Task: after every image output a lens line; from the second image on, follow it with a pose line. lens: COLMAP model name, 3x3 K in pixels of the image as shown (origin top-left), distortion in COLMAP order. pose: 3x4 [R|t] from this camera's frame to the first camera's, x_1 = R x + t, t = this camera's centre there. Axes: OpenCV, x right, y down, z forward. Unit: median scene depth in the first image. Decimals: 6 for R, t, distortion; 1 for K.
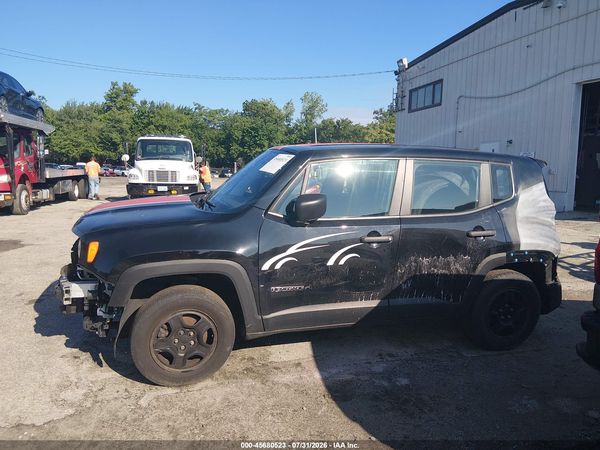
lens RADIAL K [[459.2, 0, 304.2], [0, 459.2, 221.2], [0, 0, 1]] dist [0.085368, -0.136066]
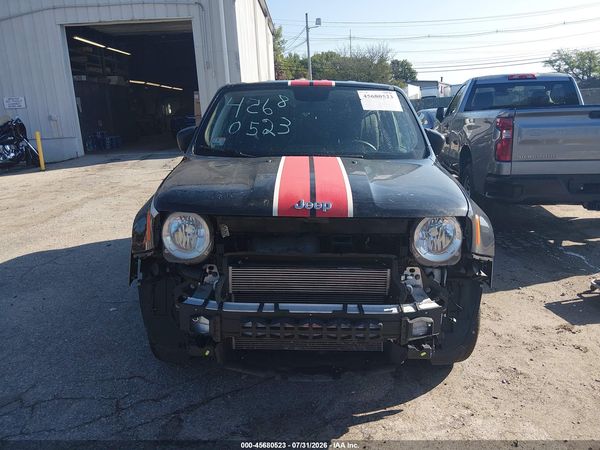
lens RADIAL K [[459.2, 0, 304.2], [0, 459.2, 221.2], [0, 0, 1]] dist [0.085368, -0.136066]
pose [[0.281076, -0.254544, 0.925313, -0.277019], [0.153305, 0.963711, 0.218539, -0.032692], [-0.947362, 0.080430, 0.309899, 0.242588]]
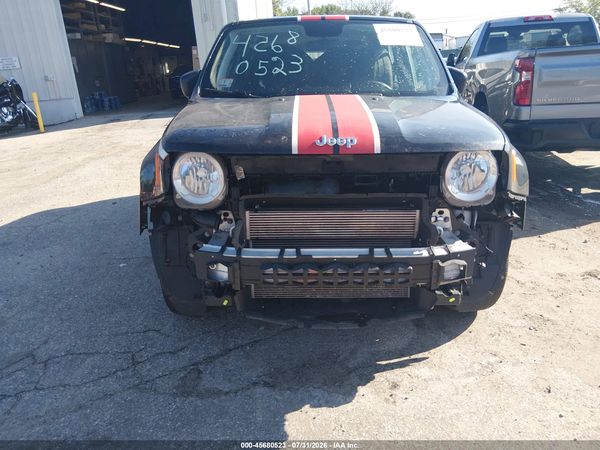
lens RADIAL K [[459.2, 0, 304.2], [0, 459.2, 221.2], [0, 0, 1]] dist [0.085368, -0.136066]
pose [[0.281222, -0.336794, 0.898601, -0.270262], [0.175411, 0.938656, 0.296911, -0.024802], [-0.943475, 0.074127, 0.323048, 0.251940]]
